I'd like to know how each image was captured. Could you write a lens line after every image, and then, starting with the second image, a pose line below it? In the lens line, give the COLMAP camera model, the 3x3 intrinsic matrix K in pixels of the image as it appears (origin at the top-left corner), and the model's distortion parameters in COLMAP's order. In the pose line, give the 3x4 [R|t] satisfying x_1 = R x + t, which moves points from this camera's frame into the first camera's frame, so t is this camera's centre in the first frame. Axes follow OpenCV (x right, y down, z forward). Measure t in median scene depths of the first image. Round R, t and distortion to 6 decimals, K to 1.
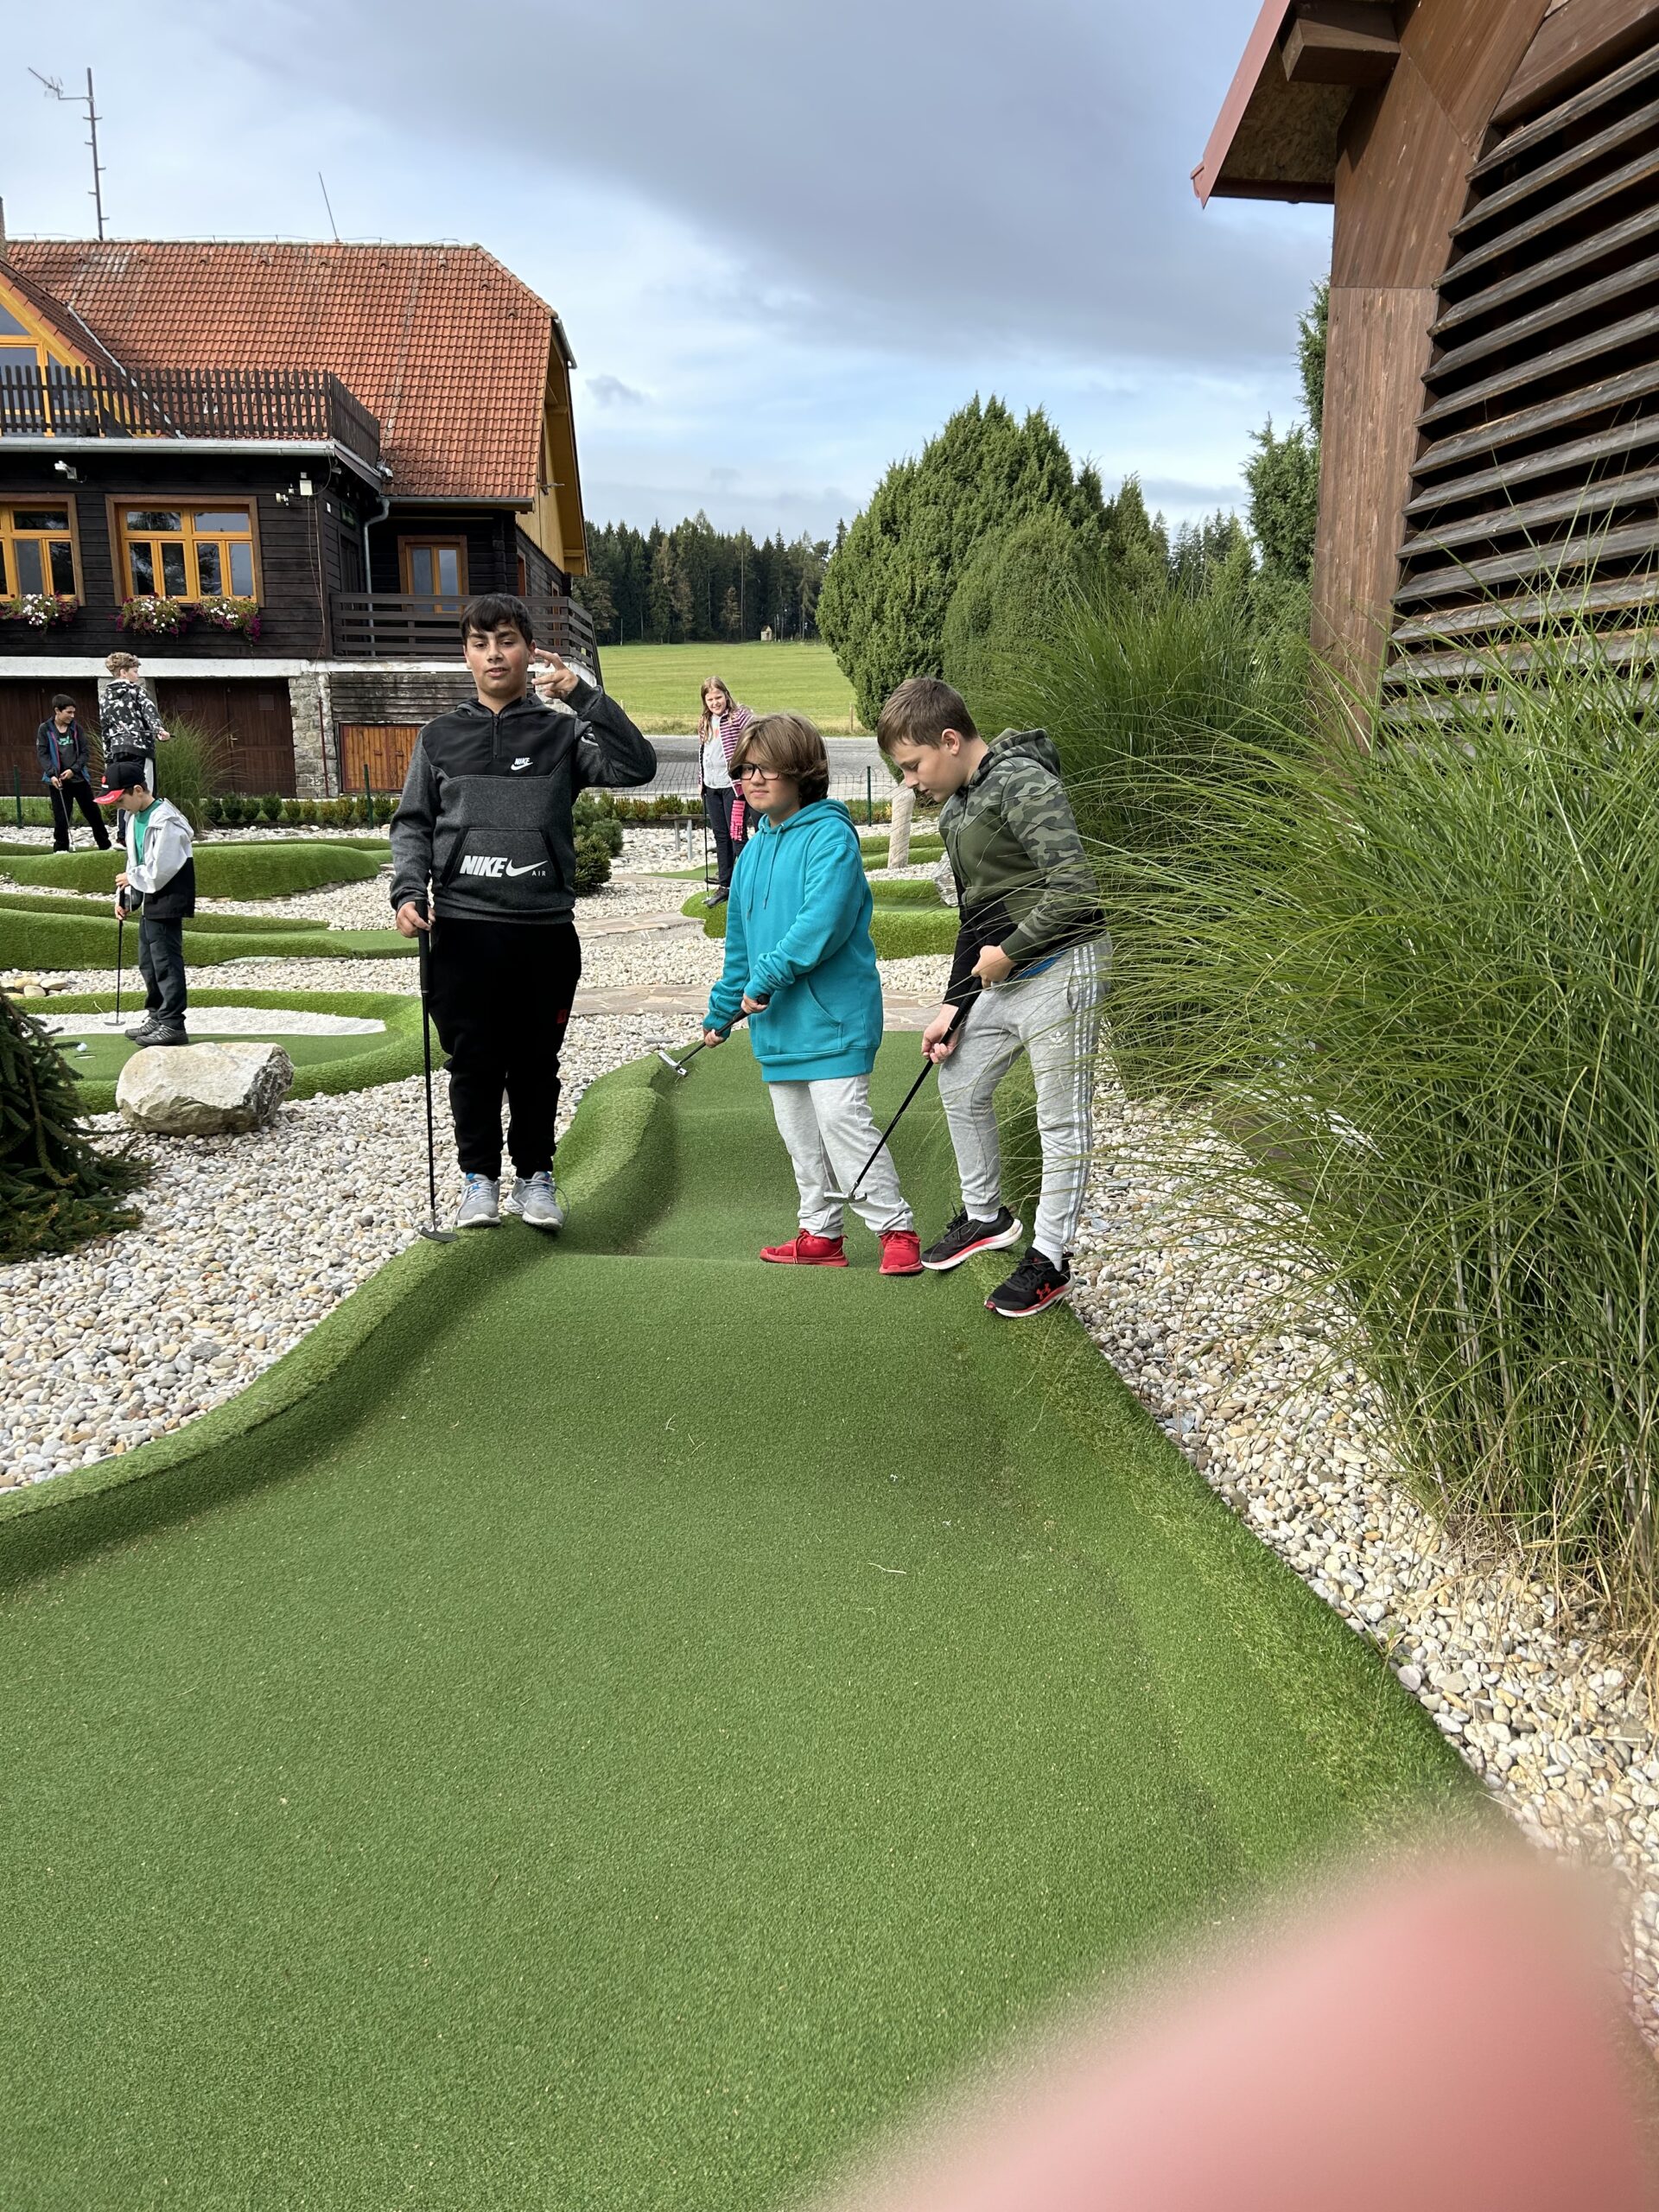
lens RADIAL K [[1700.9, 0, 829.5], [0, 1700.9, 1106.0], [0, 0, 1]] dist [0.083997, -0.116286]
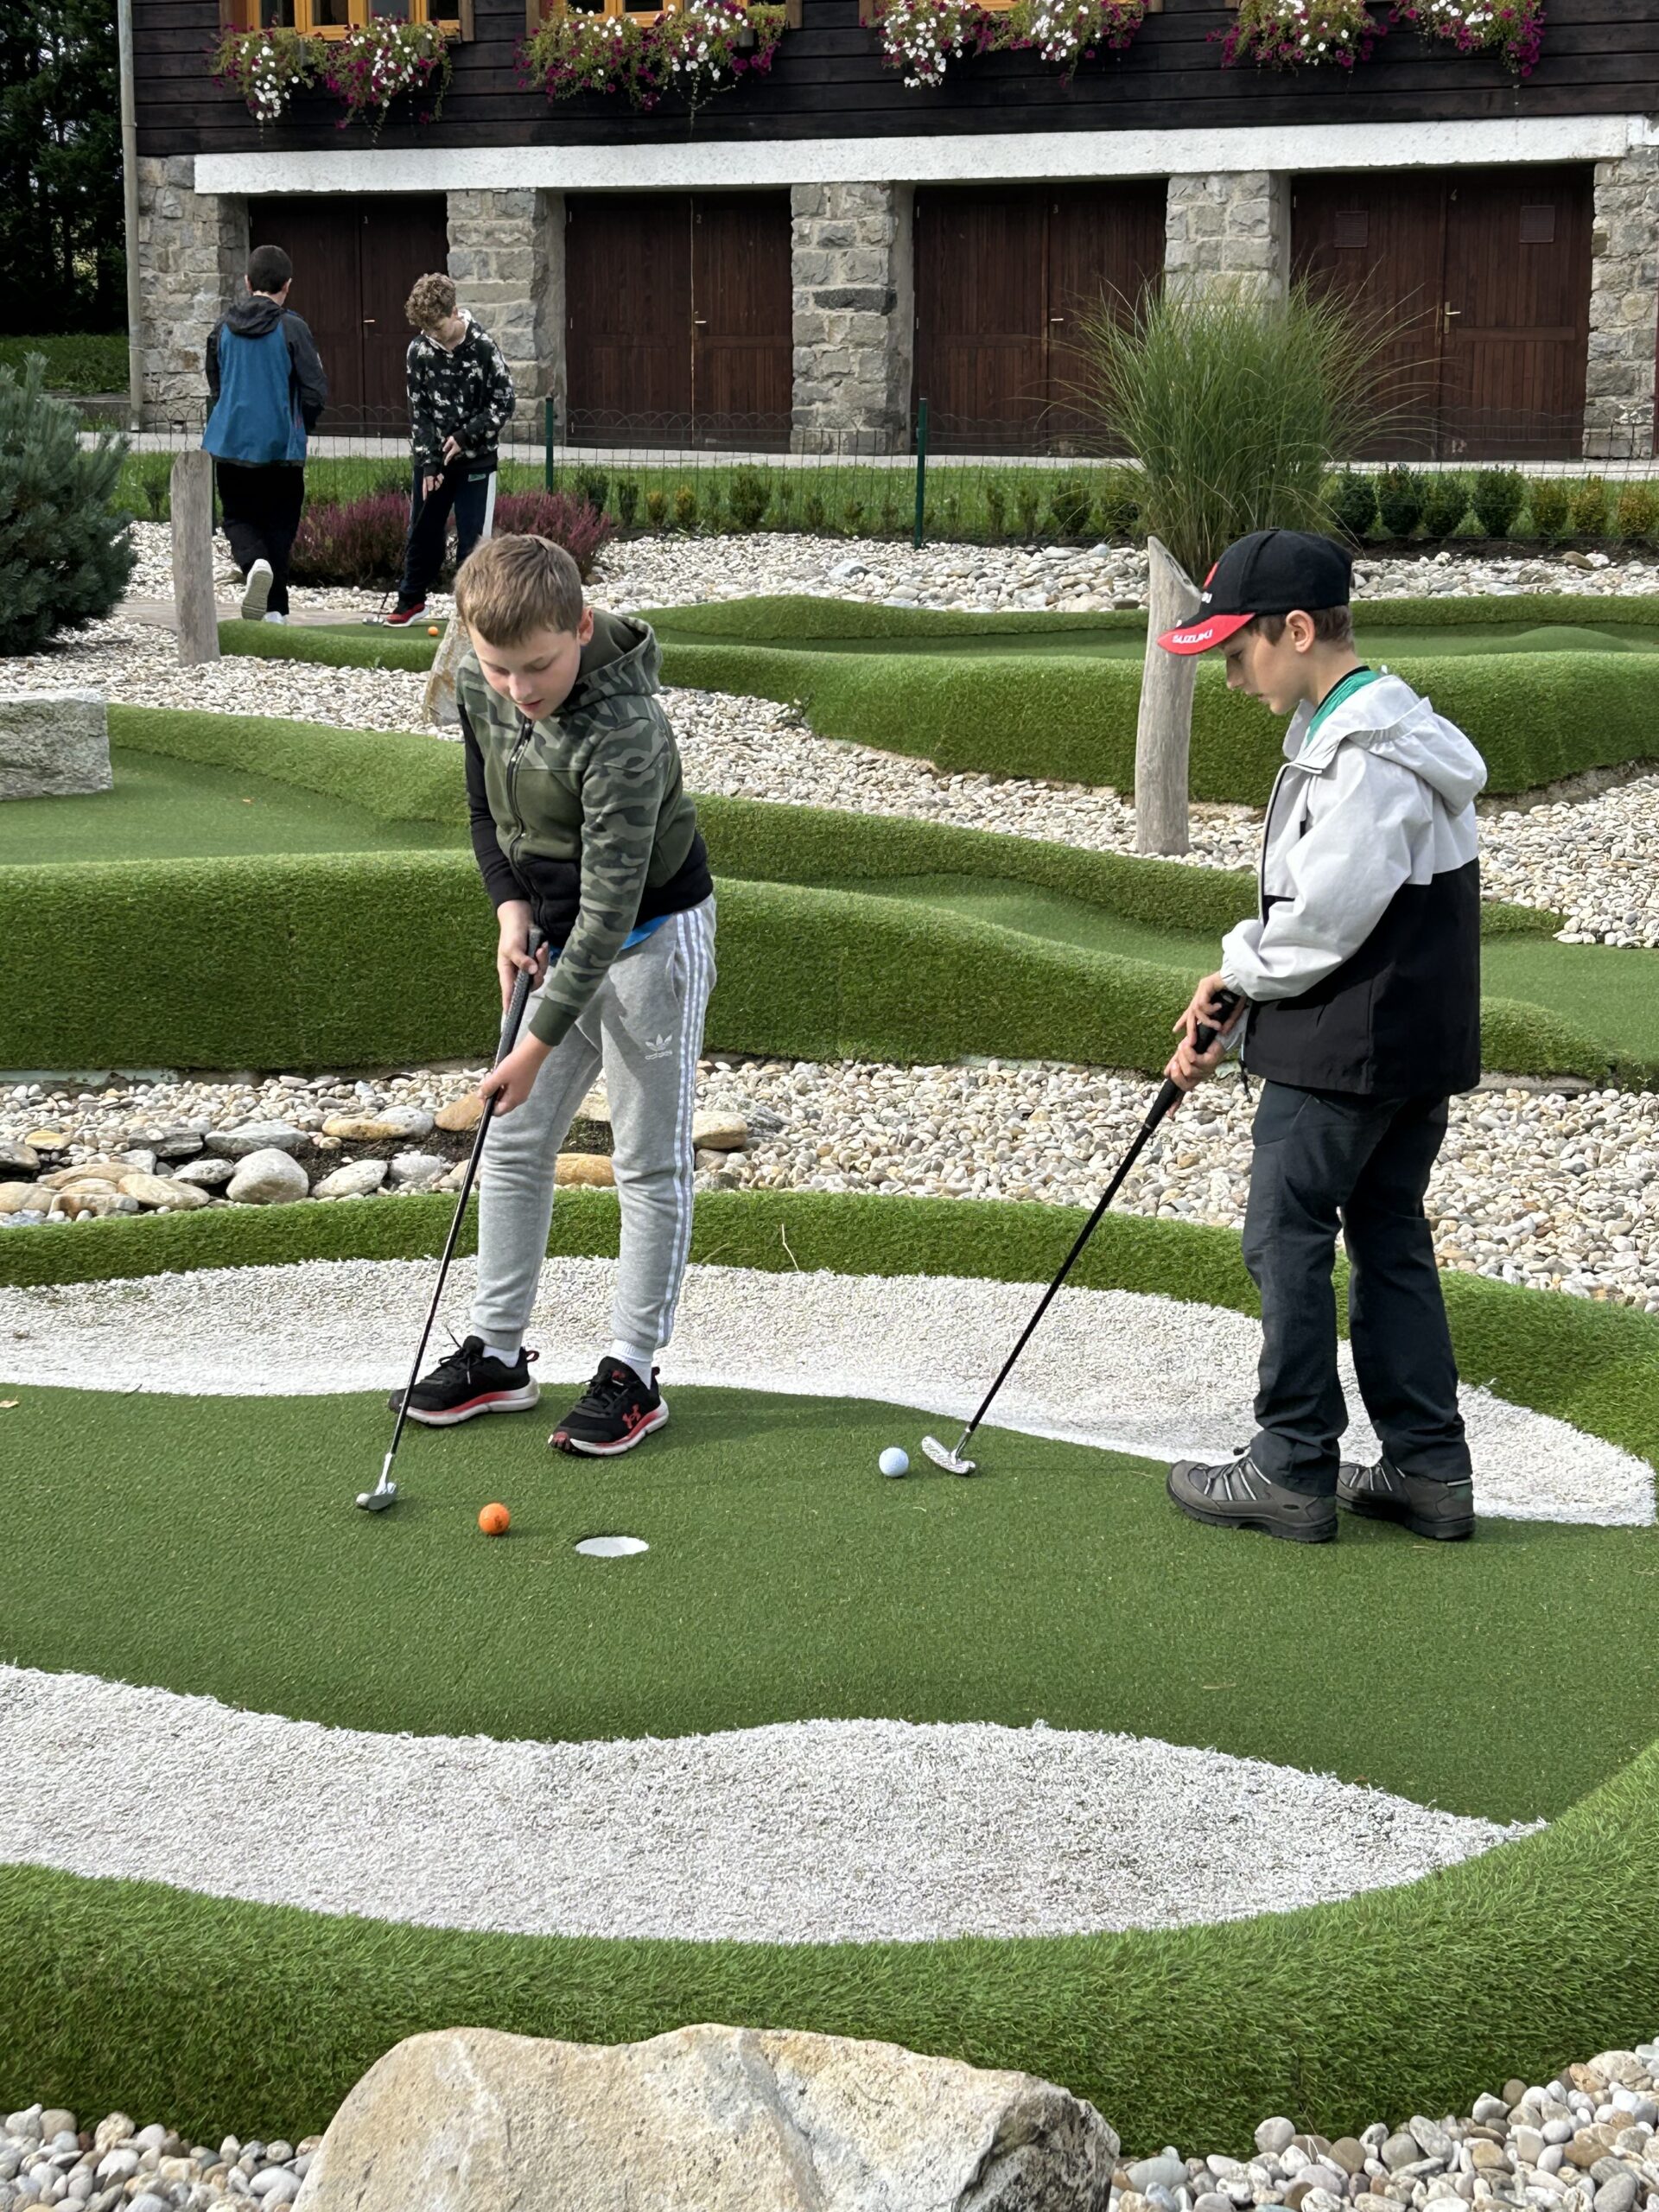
lens RADIAL K [[3627.2, 0, 814.5], [0, 3627.2, 1109.6], [0, 0, 1]] dist [0.211019, -0.852964]
pose [[0.872766, 0.100326, -0.477717, -0.036133], [-0.095068, 0.994847, 0.035245, -0.037619], [0.478791, 0.014655, 0.877807, 0.145393]]
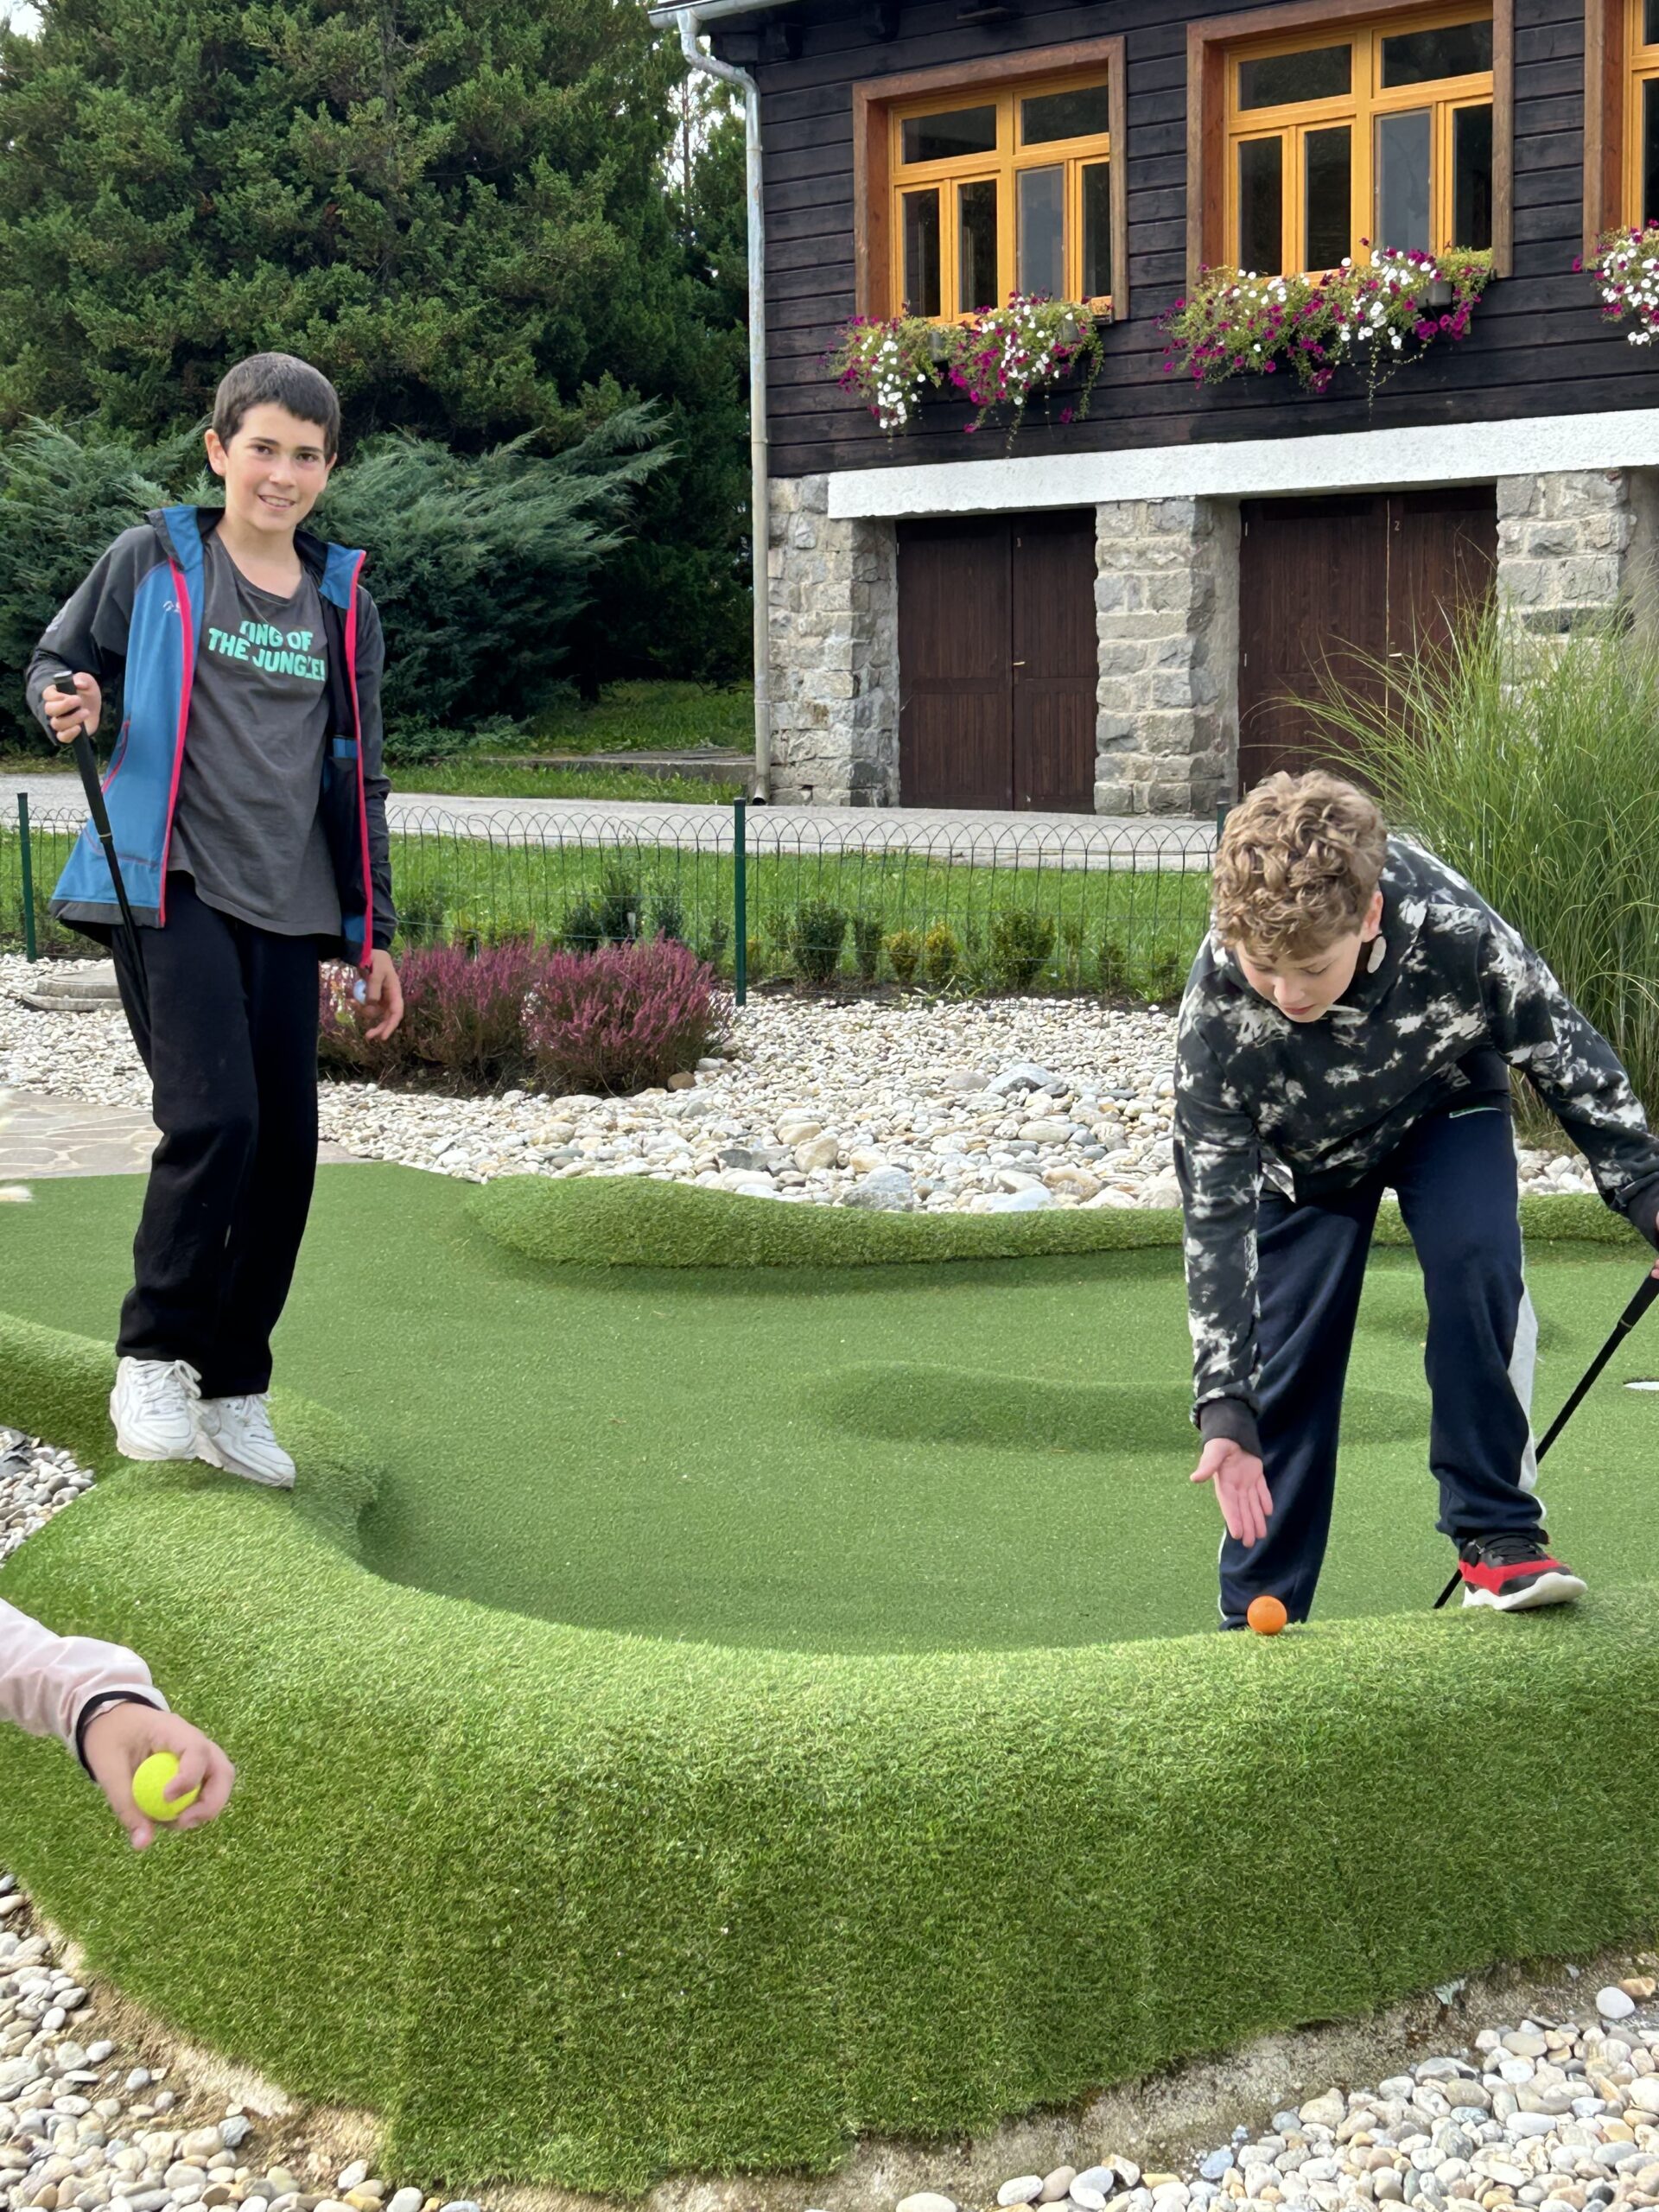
lens RADIAL K [[3627.2, 0, 814.5], [0, 3627.2, 1109.6], [0, 0, 1]] dist [0.211019, -0.852964]
pose [[0.669284, 0.076897, -0.739017, -0.064067], [-0.124358, 0.992193, -0.009383, -0.095371], [0.732526, 0.098182, 0.673622, 0.401796]]
